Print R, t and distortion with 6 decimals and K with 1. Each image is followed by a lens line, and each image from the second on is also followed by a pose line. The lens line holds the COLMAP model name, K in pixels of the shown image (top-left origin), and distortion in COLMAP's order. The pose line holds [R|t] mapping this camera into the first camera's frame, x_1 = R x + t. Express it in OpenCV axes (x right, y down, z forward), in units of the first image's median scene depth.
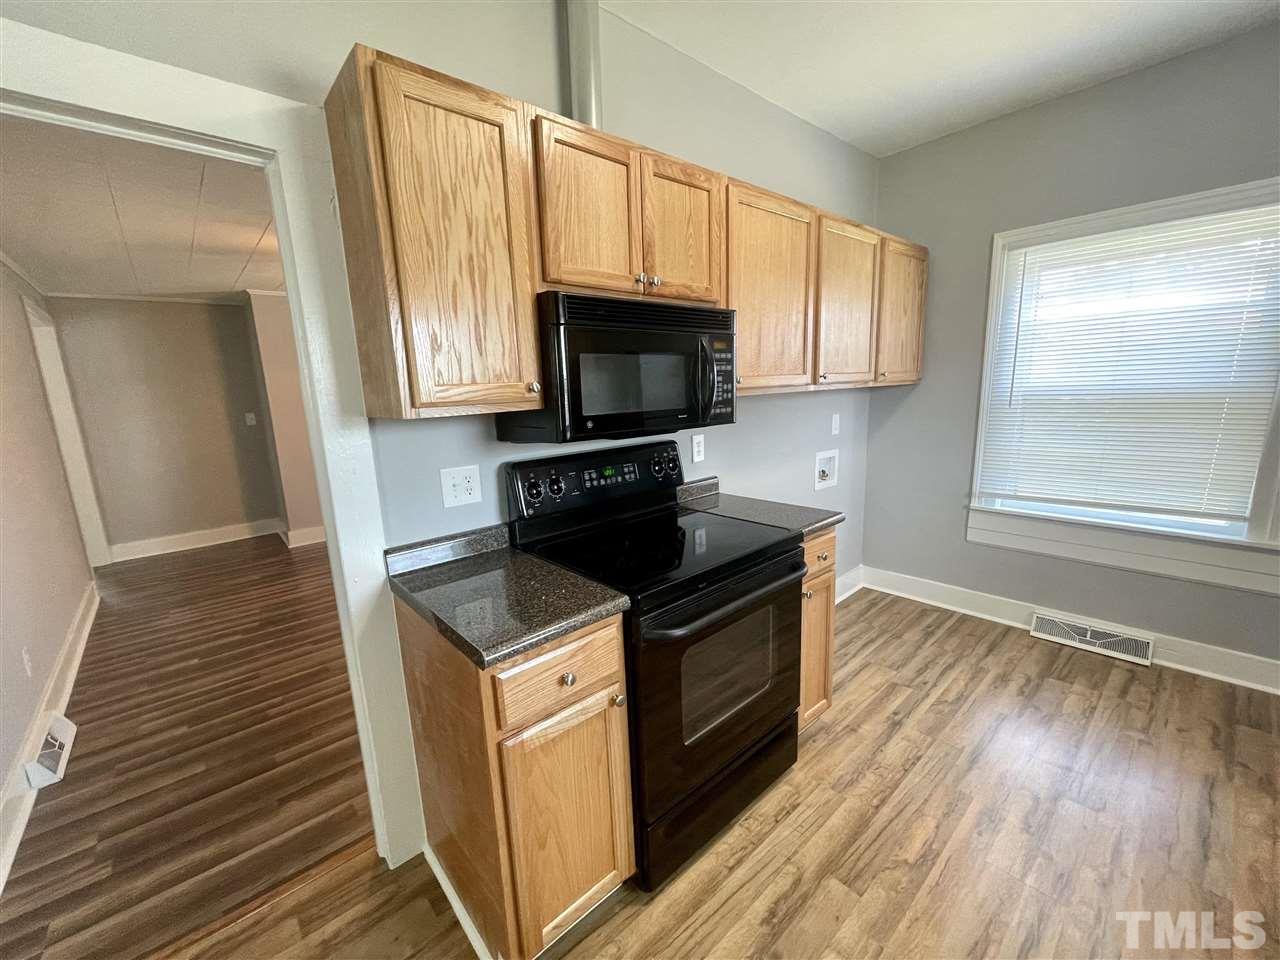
lens RADIAL K [[516.9, 0, 631.9], [0, 516.9, 483.0], [0, 0, 1]] dist [-0.000939, 0.000712]
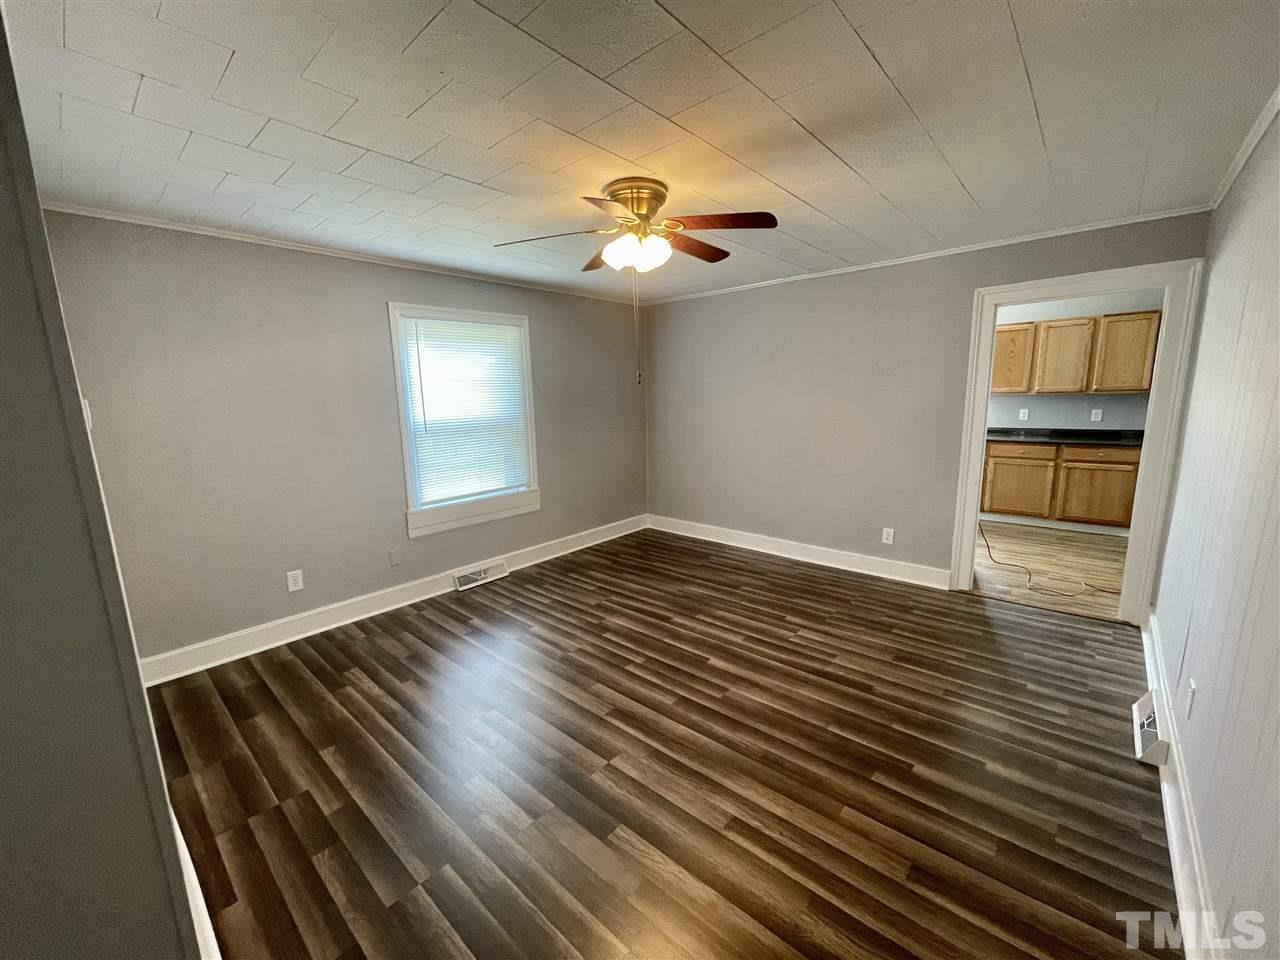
lens RADIAL K [[516.9, 0, 639.9], [0, 516.9, 481.2], [0, 0, 1]] dist [-0.000939, 0.000712]
pose [[-0.113093, -0.140636, 0.983581, -0.930234], [0.226115, 0.960314, 0.163308, -0.163361], [-0.967513, 0.240871, -0.076804, 0.925034]]
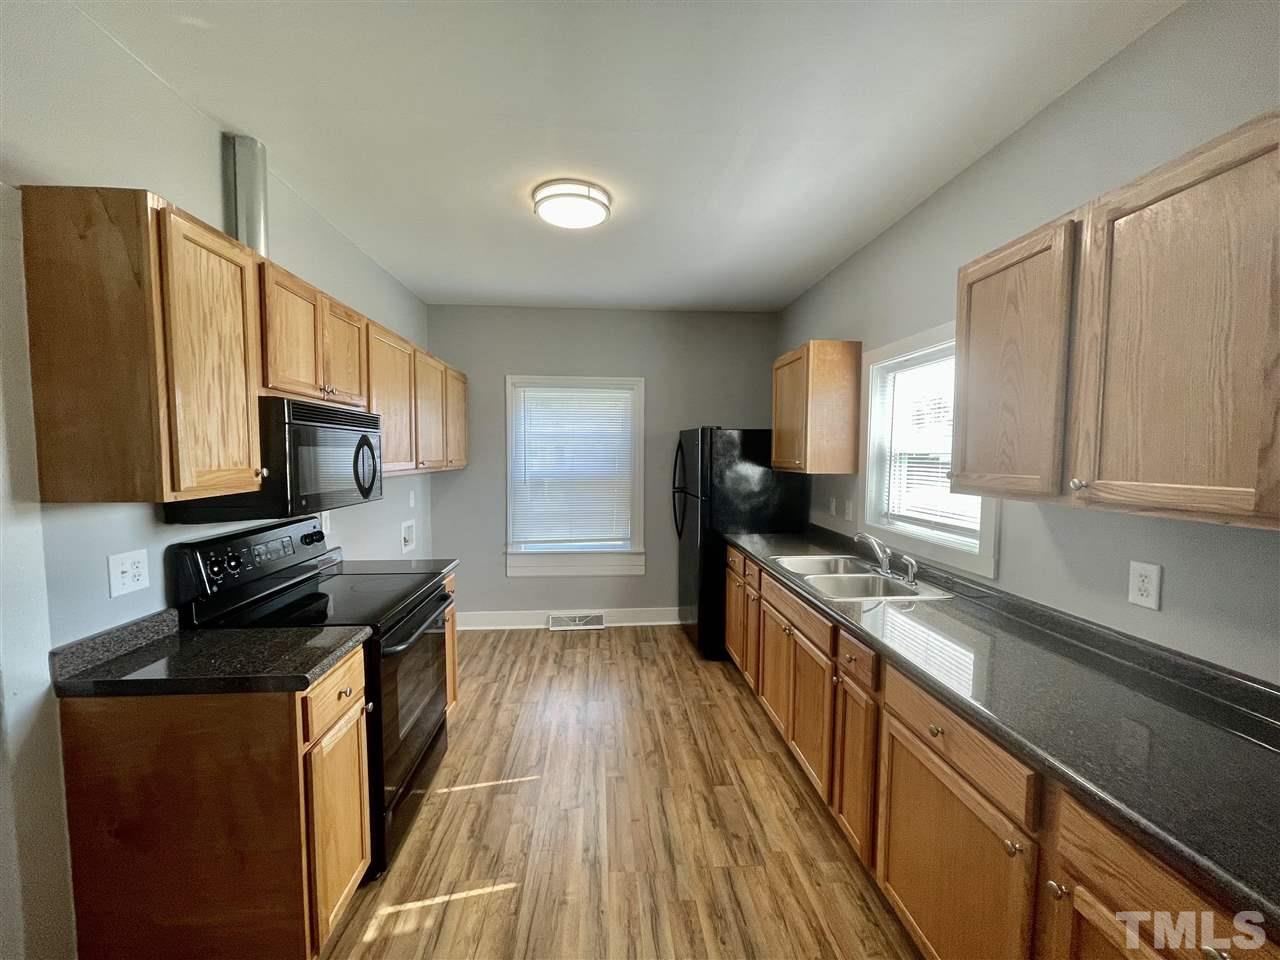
lens RADIAL K [[516.9, 0, 636.3], [0, 516.9, 484.4], [0, 0, 1]] dist [-0.000939, 0.000712]
pose [[0.600935, -0.008953, 0.799248, -0.466990], [0.123564, 0.988957, -0.081827, 0.033909], [-0.789689, 0.147931, 0.595405, -0.288432]]
